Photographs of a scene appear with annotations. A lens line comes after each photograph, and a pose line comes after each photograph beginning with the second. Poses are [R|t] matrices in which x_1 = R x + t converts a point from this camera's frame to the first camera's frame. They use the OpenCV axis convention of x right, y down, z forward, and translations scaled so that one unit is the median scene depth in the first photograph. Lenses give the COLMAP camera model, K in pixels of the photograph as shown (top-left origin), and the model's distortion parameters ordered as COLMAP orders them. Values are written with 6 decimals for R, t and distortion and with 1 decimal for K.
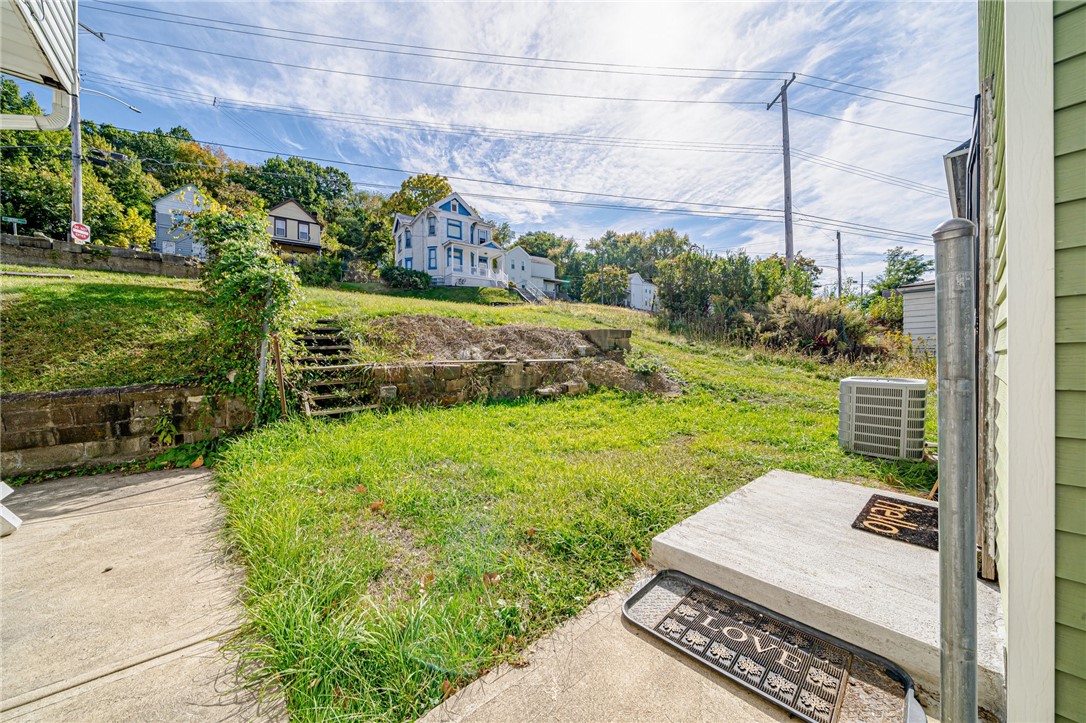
lens RADIAL K [[376.6, 0, 540.7], [0, 376.6, 363.6], [0, 0, 1]] dist [-0.000094, -0.000076]
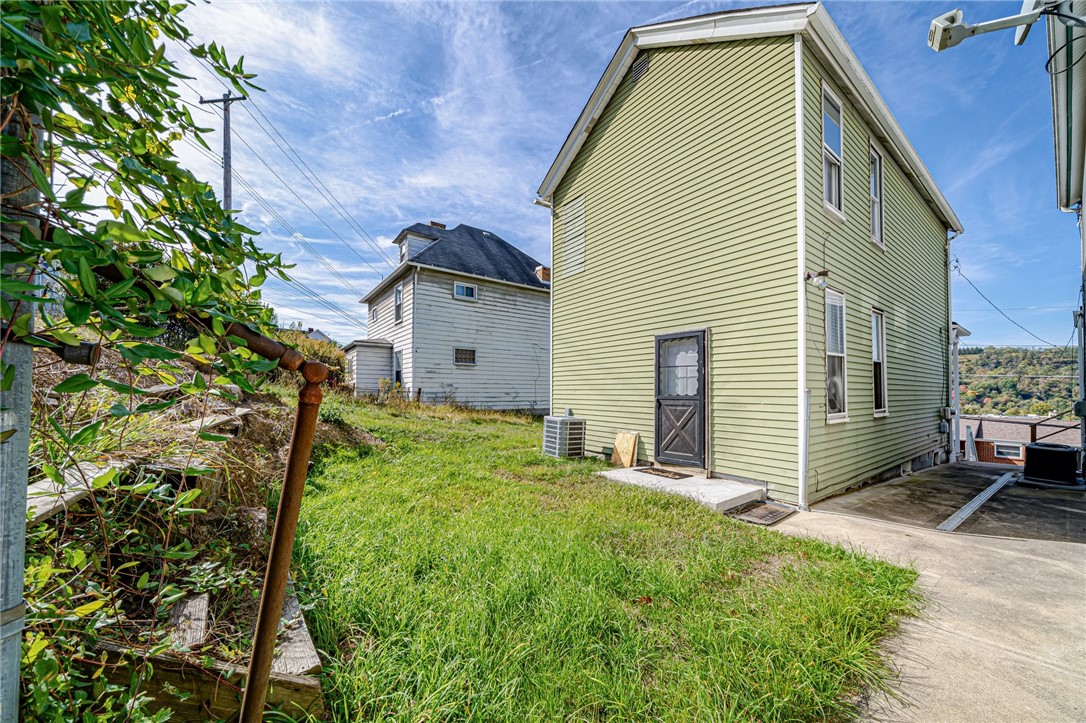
lens RADIAL K [[390.5, 0, 543.9], [0, 390.5, 391.0], [0, 0, 1]] dist [-0.000063, -0.000020]
pose [[0.074672, 0.006309, 0.997188, -1.614537], [0.001173, 0.999979, -0.006415, -0.115520], [-0.997207, 0.001649, 0.074663, 1.512086]]
